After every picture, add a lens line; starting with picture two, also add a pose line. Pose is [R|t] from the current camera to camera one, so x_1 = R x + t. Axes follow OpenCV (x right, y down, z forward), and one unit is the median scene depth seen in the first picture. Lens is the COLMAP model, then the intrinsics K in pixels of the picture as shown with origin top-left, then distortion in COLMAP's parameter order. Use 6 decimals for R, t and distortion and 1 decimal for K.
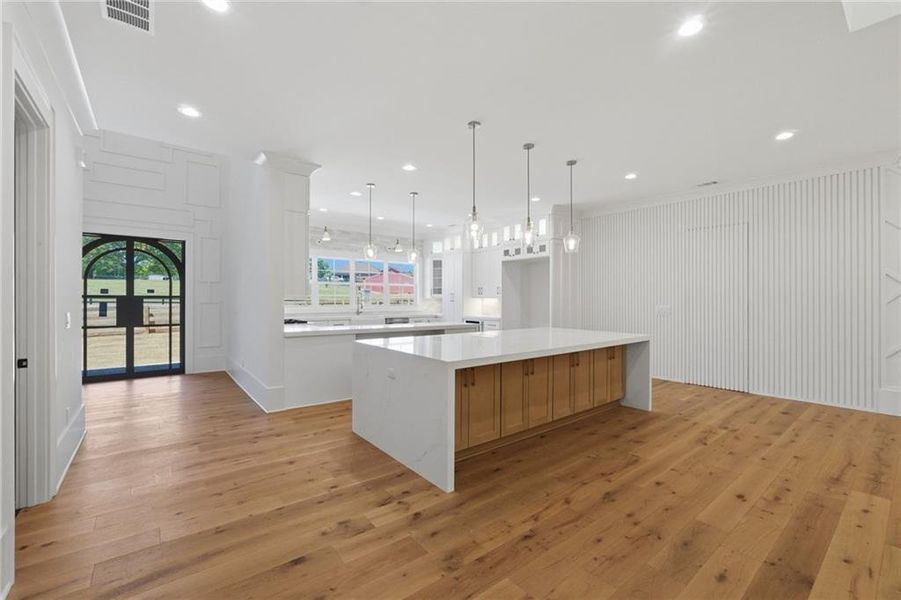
lens RADIAL K [[378.9, 0, 451.5], [0, 378.9, 294.6], [0, 0, 1]] dist [-0.020538, 0.006643]
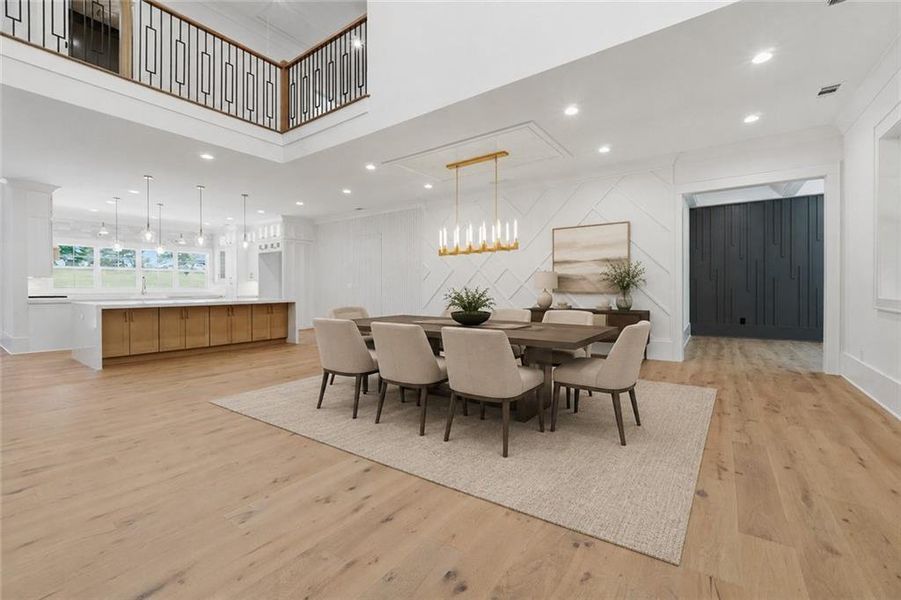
lens RADIAL K [[378.9, 0, 451.5], [0, 378.9, 294.6], [0, 0, 1]] dist [-0.020538, 0.006643]
pose [[0.961358, -0.006323, 0.275227, 0.449644], [-0.000889, 0.999660, 0.026072, 0.025279], [-0.275298, -0.025309, 0.961026, -0.520219]]
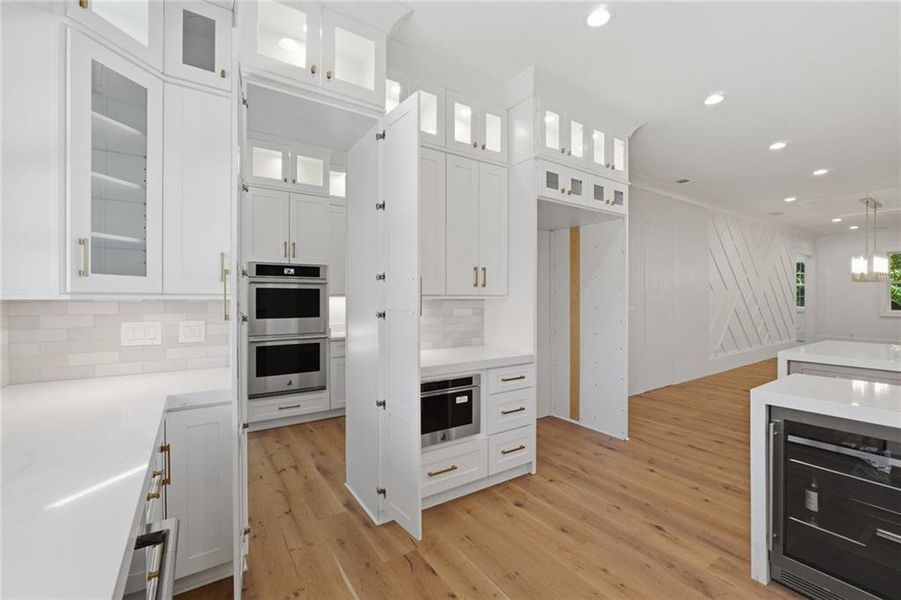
lens RADIAL K [[378.9, 0, 450.7], [0, 378.9, 297.8], [0, 0, 1]] dist [-0.020200, 0.006540]
pose [[0.082726, -0.002701, 0.996569, -0.253308], [-0.010251, 0.999941, 0.003561, 0.008440], [-0.996520, -0.010510, 0.082694, 1.111851]]
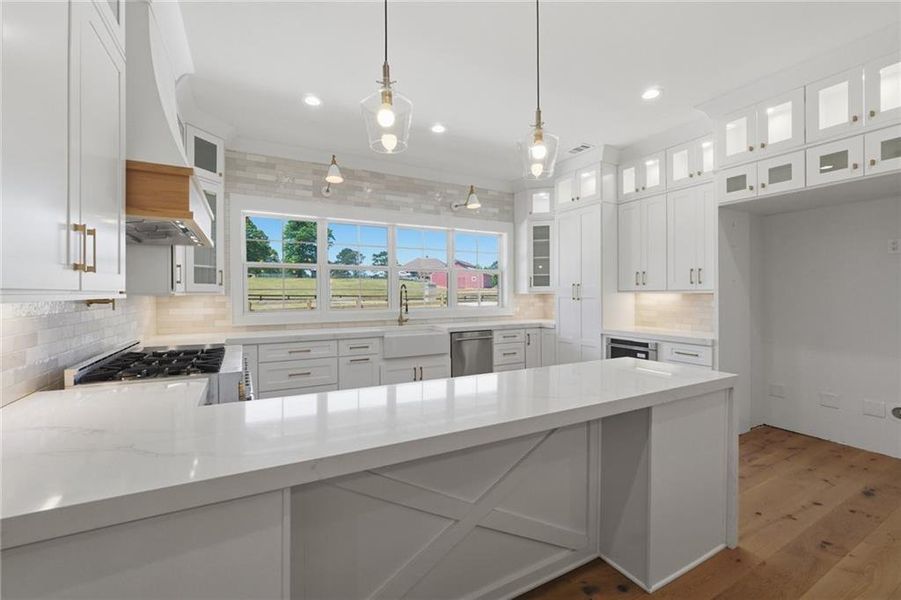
lens RADIAL K [[378.9, 0, 451.5], [0, 378.9, 294.6], [0, 0, 1]] dist [-0.020538, 0.006643]
pose [[0.984589, -0.005475, -0.174798, -0.093582], [0.007830, 0.999888, 0.012787, 0.003742], [0.174708, -0.013958, 0.984521, 0.562278]]
